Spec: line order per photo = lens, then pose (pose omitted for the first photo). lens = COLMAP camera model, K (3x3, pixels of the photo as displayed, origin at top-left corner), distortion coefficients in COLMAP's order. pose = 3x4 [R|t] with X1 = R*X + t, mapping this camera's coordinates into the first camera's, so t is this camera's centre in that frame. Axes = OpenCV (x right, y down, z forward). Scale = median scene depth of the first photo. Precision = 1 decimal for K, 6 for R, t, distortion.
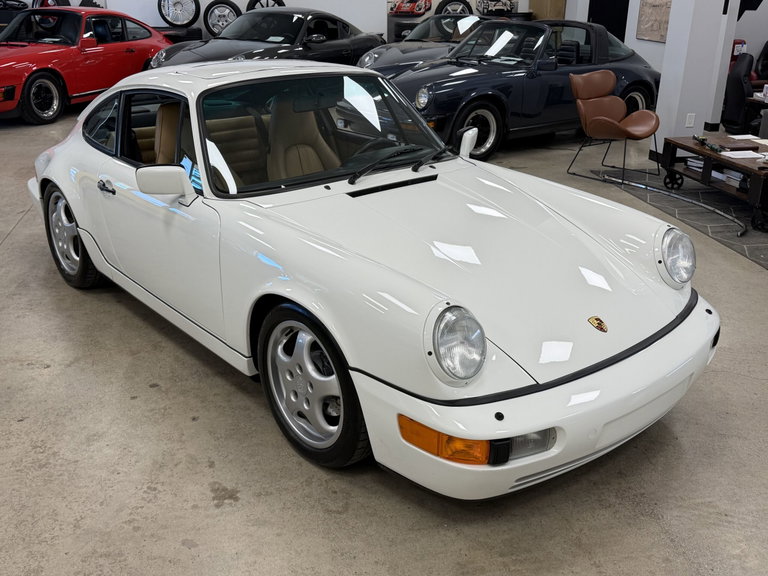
lens RADIAL K [[754.8, 0, 384.0], [0, 754.8, 288.0], [0, 0, 1]] dist [0.143612, -0.337447]
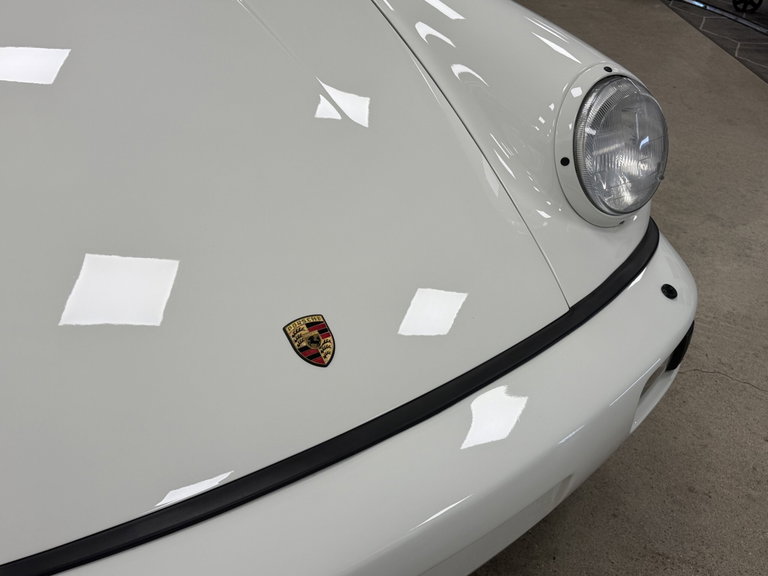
lens RADIAL K [[780.1, 0, 384.0], [0, 780.1, 288.0], [0, 0, 1]] dist [-0.006530, -0.004575]
pose [[0.993644, 0.086476, -0.072066, 0.295711], [-0.068518, 0.972565, 0.222310, -0.052409], [0.089313, -0.215959, 0.972309, 0.567817]]
